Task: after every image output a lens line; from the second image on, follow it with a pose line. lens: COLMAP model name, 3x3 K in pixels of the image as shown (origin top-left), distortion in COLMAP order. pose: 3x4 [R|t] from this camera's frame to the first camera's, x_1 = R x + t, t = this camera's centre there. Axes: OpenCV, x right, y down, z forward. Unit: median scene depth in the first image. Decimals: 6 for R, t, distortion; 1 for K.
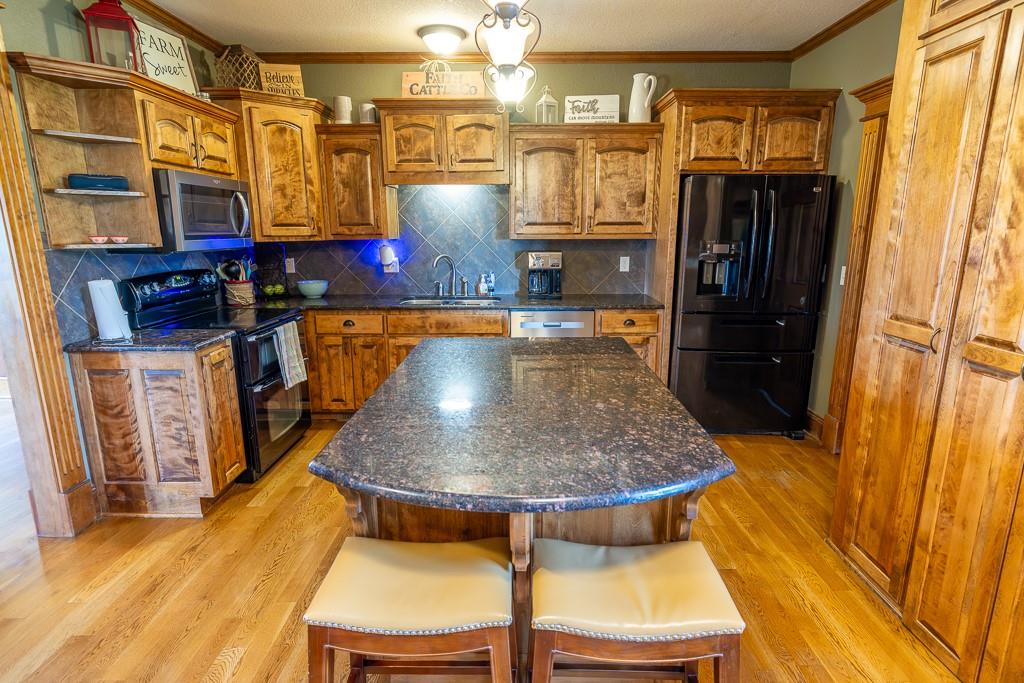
lens RADIAL K [[541.5, 0, 506.4], [0, 541.5, 330.5], [0, 0, 1]] dist [-0.004802, 0.000090]
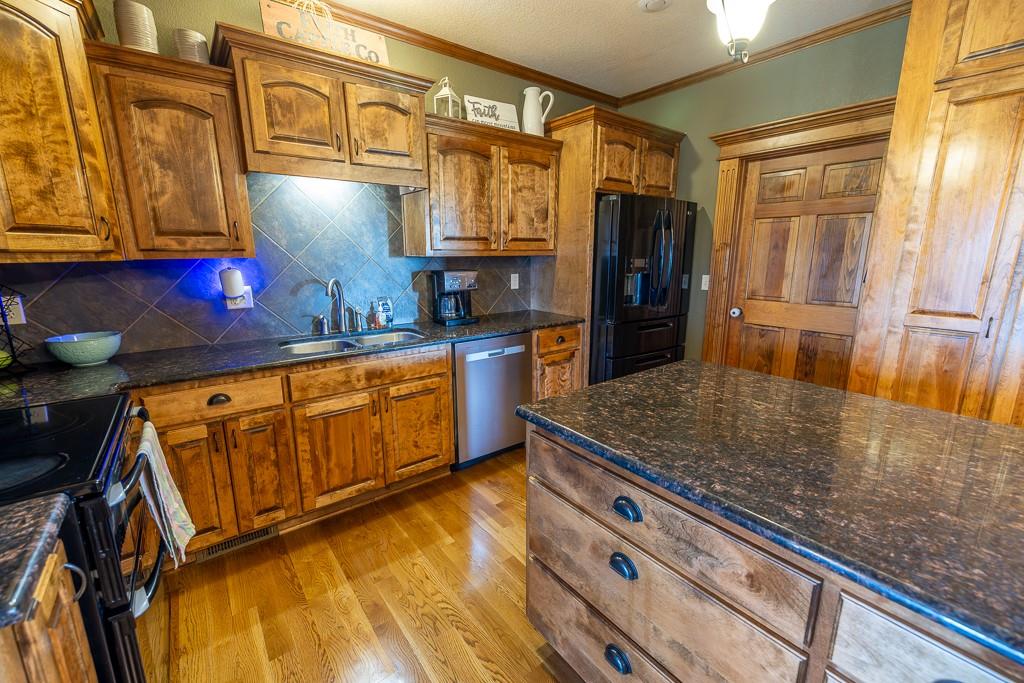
lens RADIAL K [[434.7, 0, 515.7], [0, 434.7, 336.2], [0, 0, 1]] dist [-0.000416, 0.000302]
pose [[0.775694, -0.118940, 0.619801, -0.321545], [0.118021, 0.992094, 0.042676, -0.062906], [-0.619976, 0.040046, 0.783598, 0.416726]]
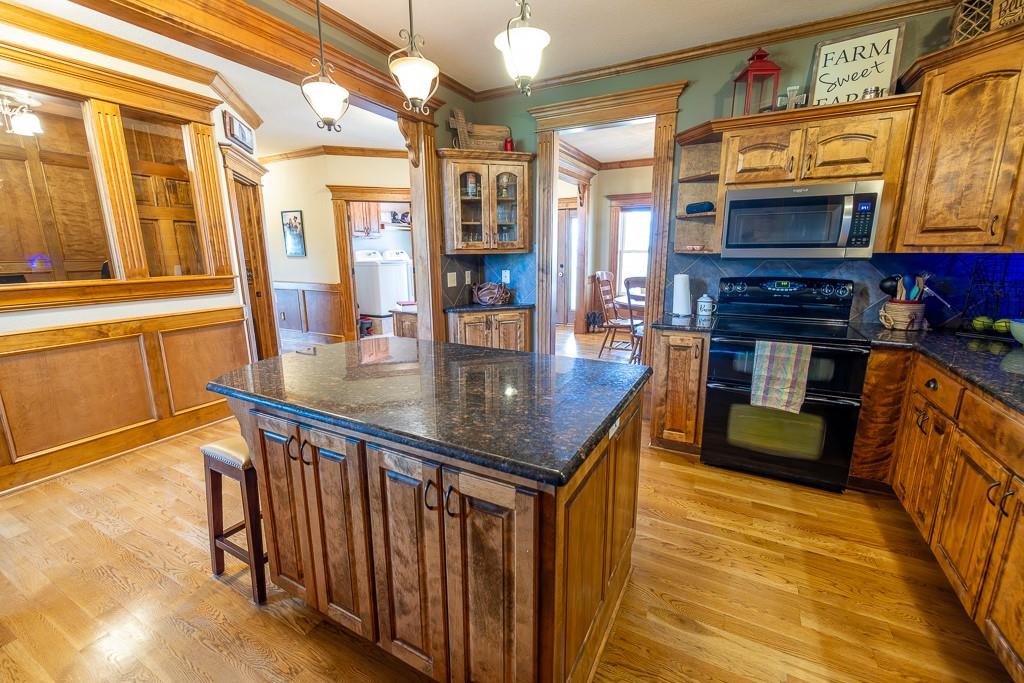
lens RADIAL K [[434.7, 0, 515.7], [0, 434.7, 336.2], [0, 0, 1]] dist [-0.000416, 0.000302]
pose [[-0.455529, 0.177043, -0.872439, 0.364843], [-0.157859, 0.948429, 0.274887, -0.126606], [0.876113, 0.262941, -0.404089, 0.750860]]
